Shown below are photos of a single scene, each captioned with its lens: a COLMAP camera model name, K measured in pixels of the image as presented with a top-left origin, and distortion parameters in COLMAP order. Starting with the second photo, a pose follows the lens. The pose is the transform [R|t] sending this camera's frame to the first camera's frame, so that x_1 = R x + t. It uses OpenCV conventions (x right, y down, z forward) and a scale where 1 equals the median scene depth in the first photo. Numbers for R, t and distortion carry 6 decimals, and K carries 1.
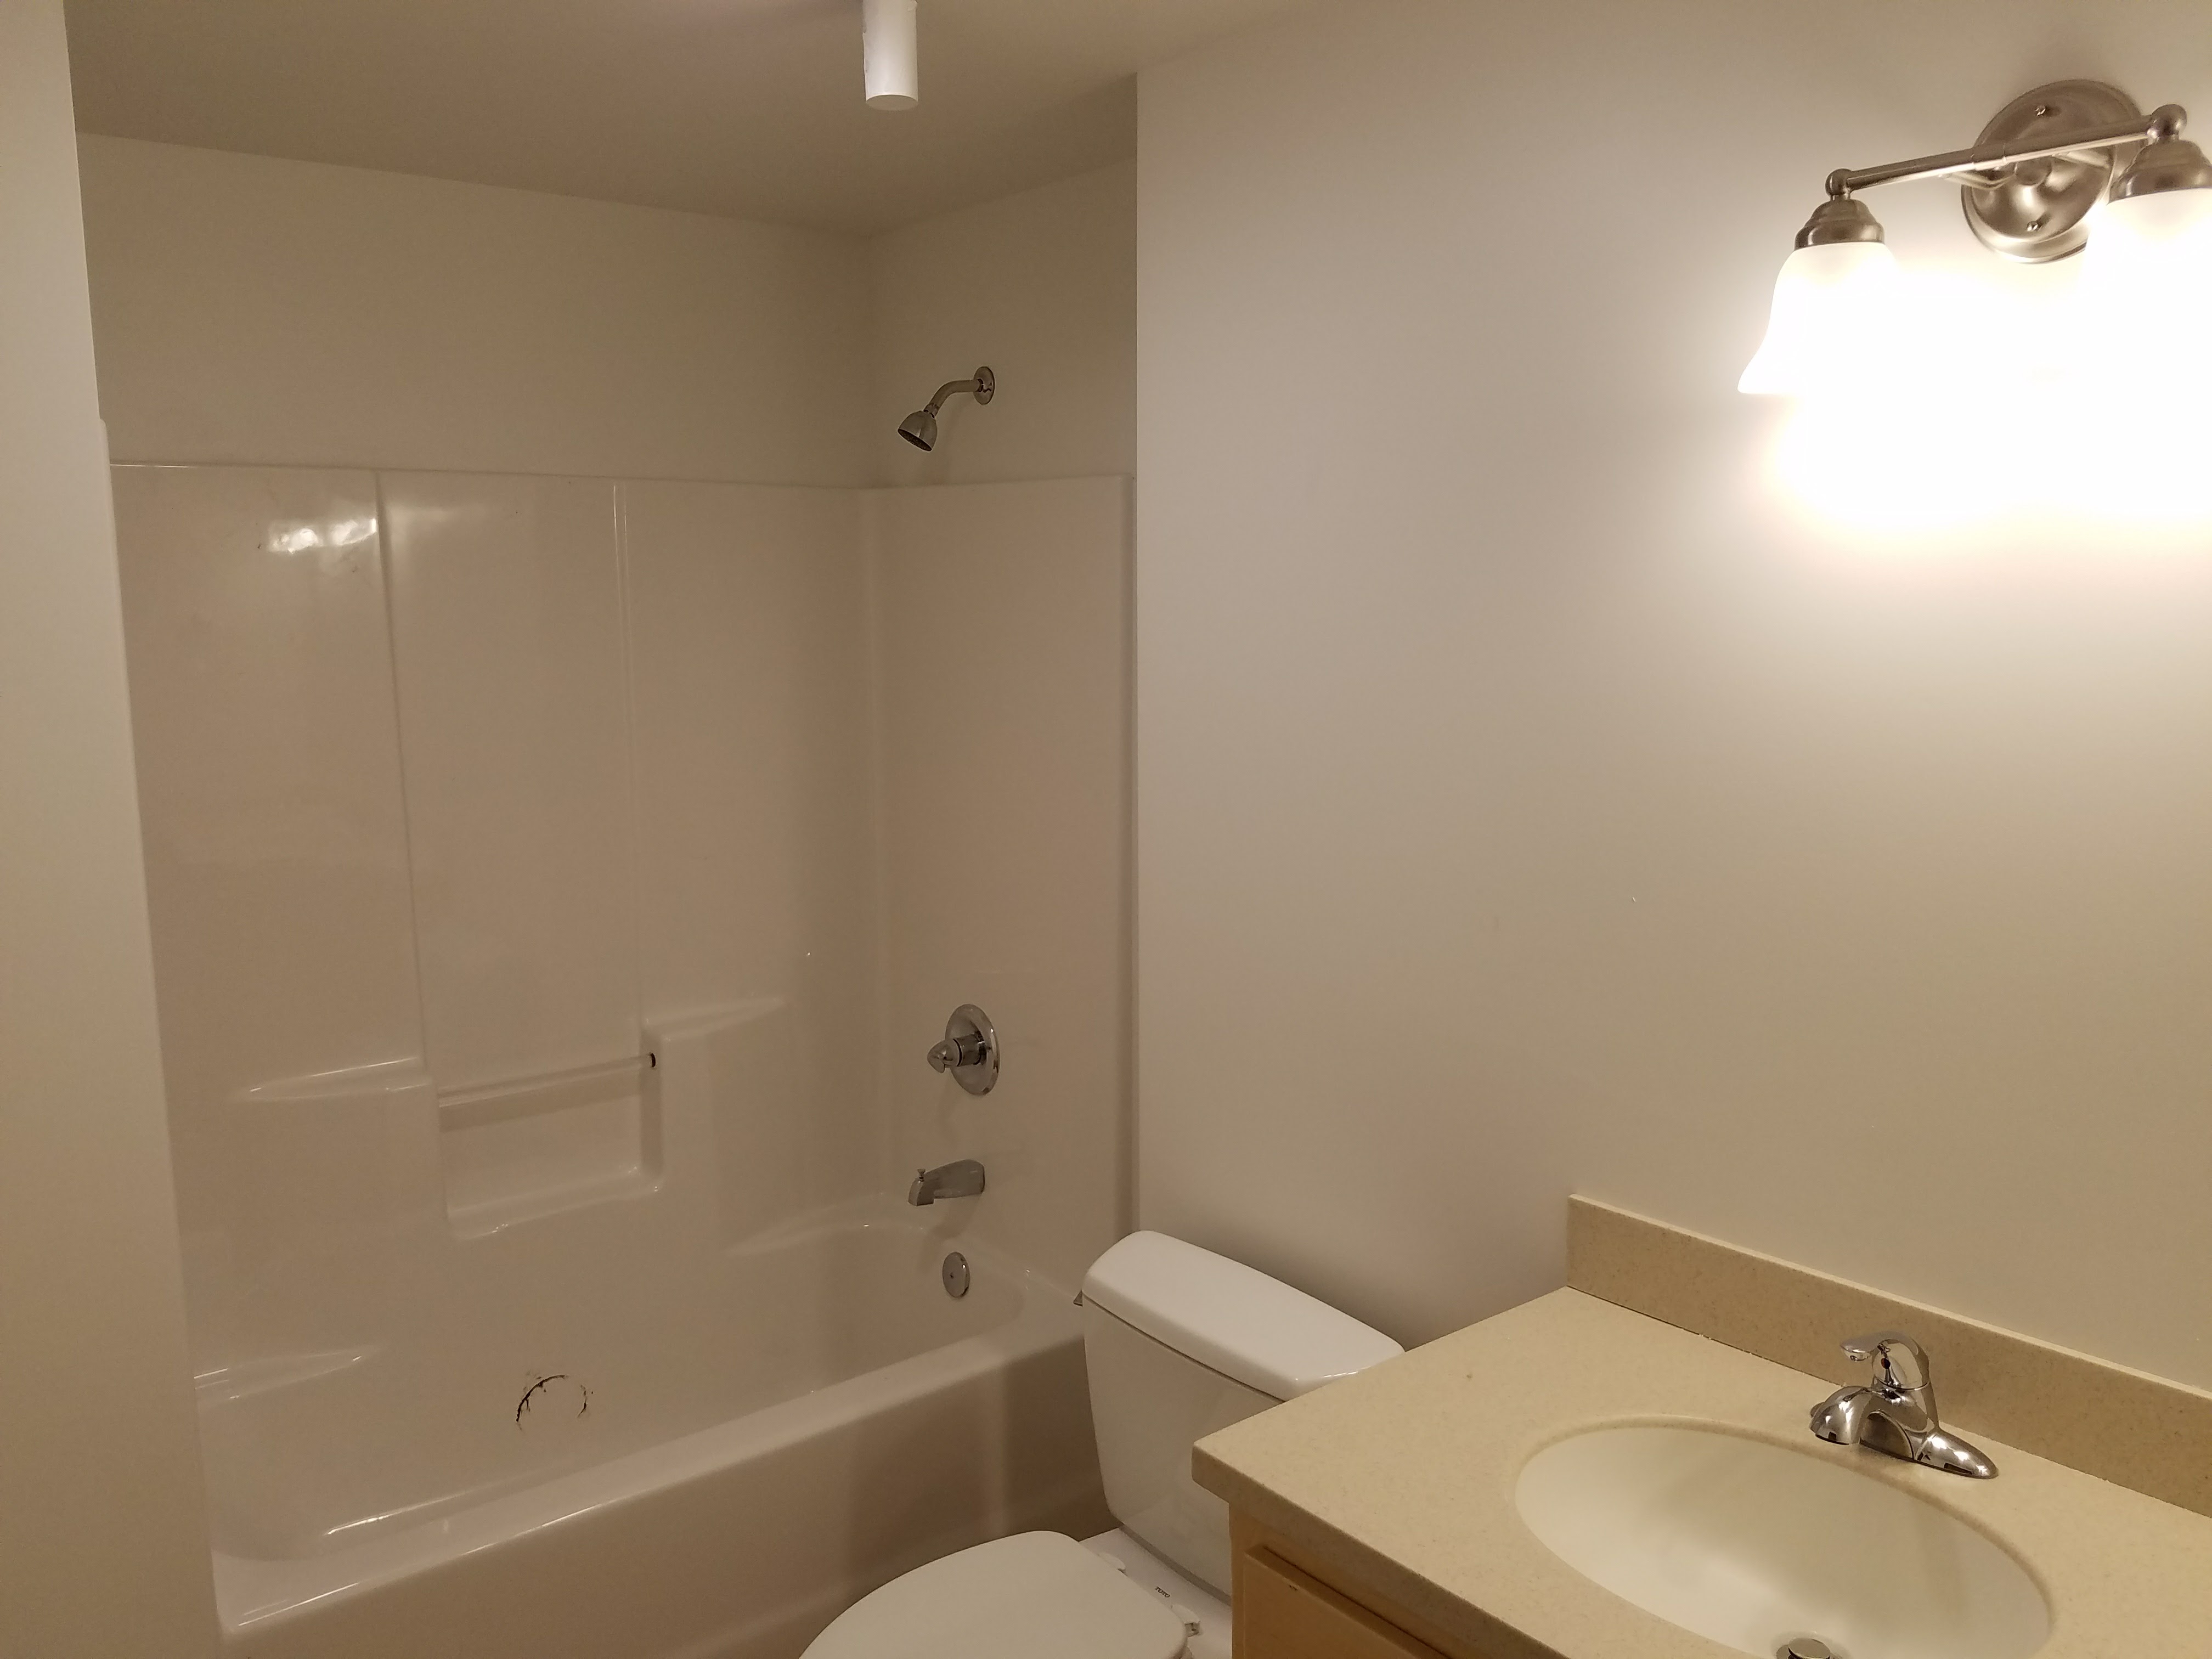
lens RADIAL K [[1653.1, 0, 1106.0], [0, 1653.1, 829.5], [0, 0, 1]] dist [0.029373, -0.055991]
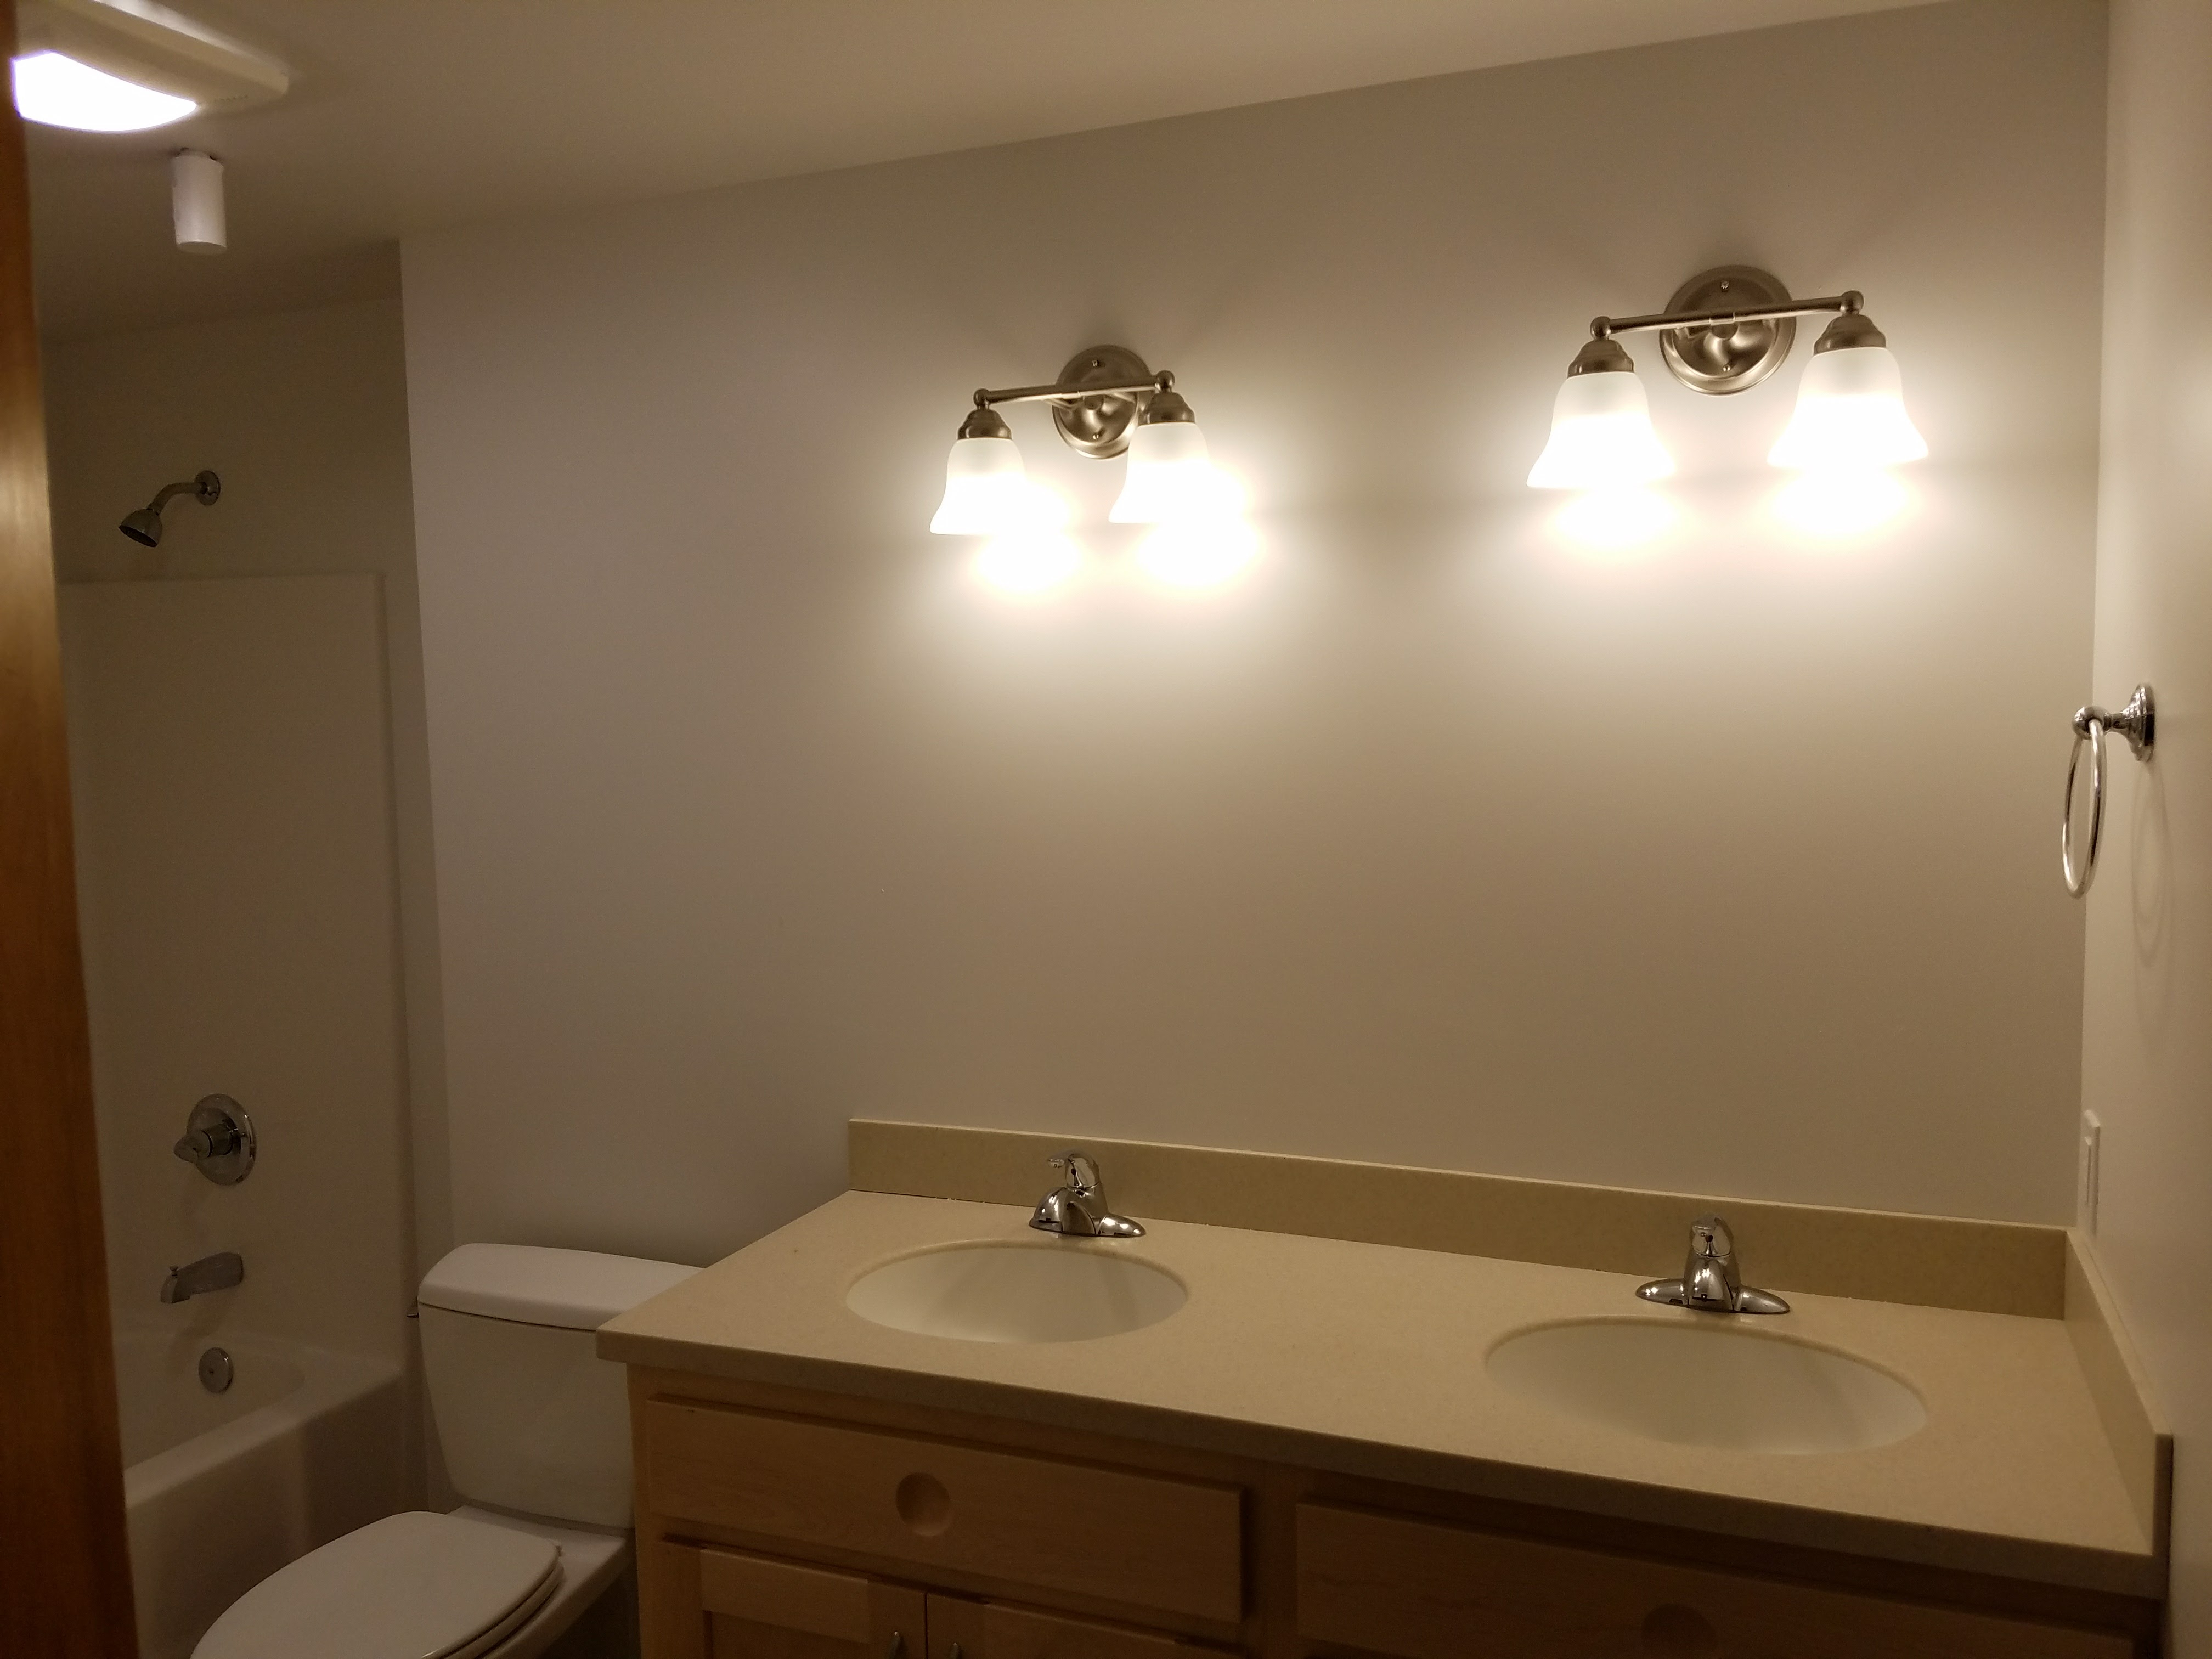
lens RADIAL K [[1650.2, 0, 1106.0], [0, 1650.2, 829.5], [0, 0, 1]] dist [0.182277, -0.187326]
pose [[0.869090, -0.048241, 0.492296, -0.229084], [0.086893, 0.994646, -0.055932, 0.099310], [-0.486962, 0.091387, 0.868629, -0.347447]]
